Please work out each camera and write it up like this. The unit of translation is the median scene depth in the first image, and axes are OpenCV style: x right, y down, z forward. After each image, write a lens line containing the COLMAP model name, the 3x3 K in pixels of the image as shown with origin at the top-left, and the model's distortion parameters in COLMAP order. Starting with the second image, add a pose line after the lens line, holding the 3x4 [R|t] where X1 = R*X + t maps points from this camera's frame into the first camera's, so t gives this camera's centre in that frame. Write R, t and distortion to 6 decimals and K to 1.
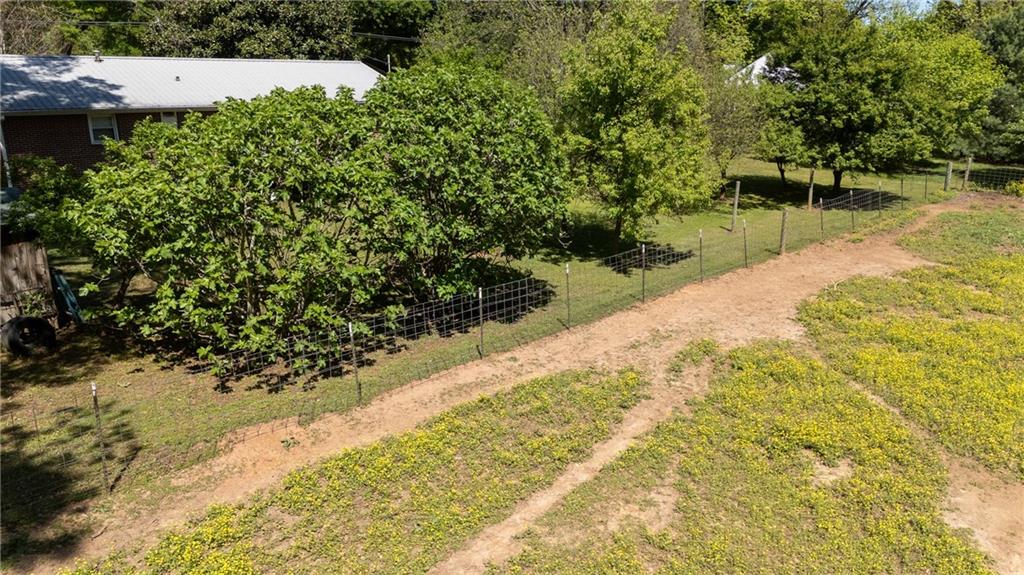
lens RADIAL K [[769.4, 0, 511.5], [0, 769.4, 275.1], [0, 0, 1]] dist [0.074760, -0.076560]
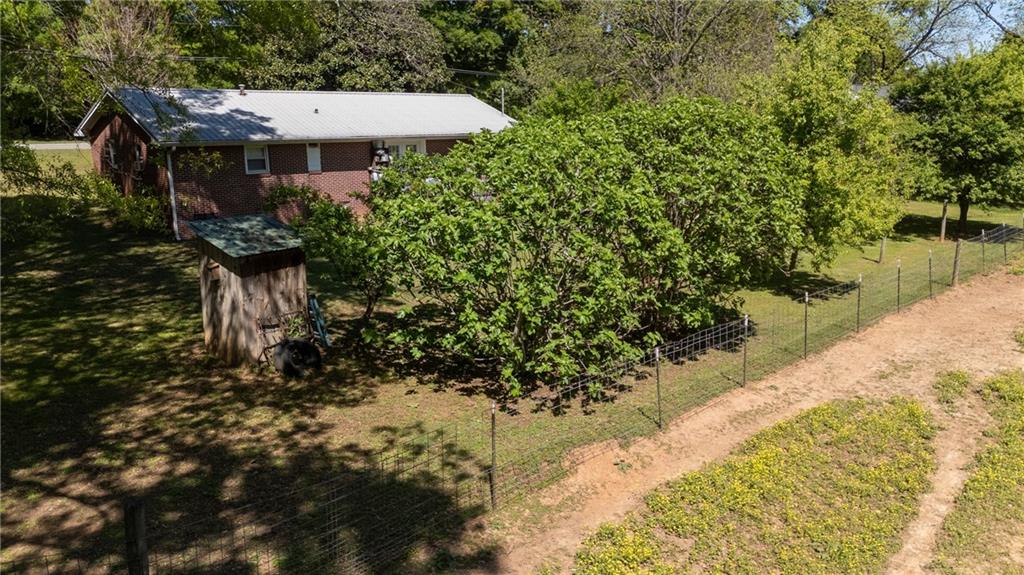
lens RADIAL K [[769.4, 0, 511.5], [0, 769.4, 275.1], [0, 0, 1]] dist [0.074760, -0.076560]
pose [[0.999512, 0.007666, -0.030281, -0.153981], [-0.008879, 0.999156, -0.040112, 0.003784], [0.029948, 0.040362, 0.998736, -0.007991]]
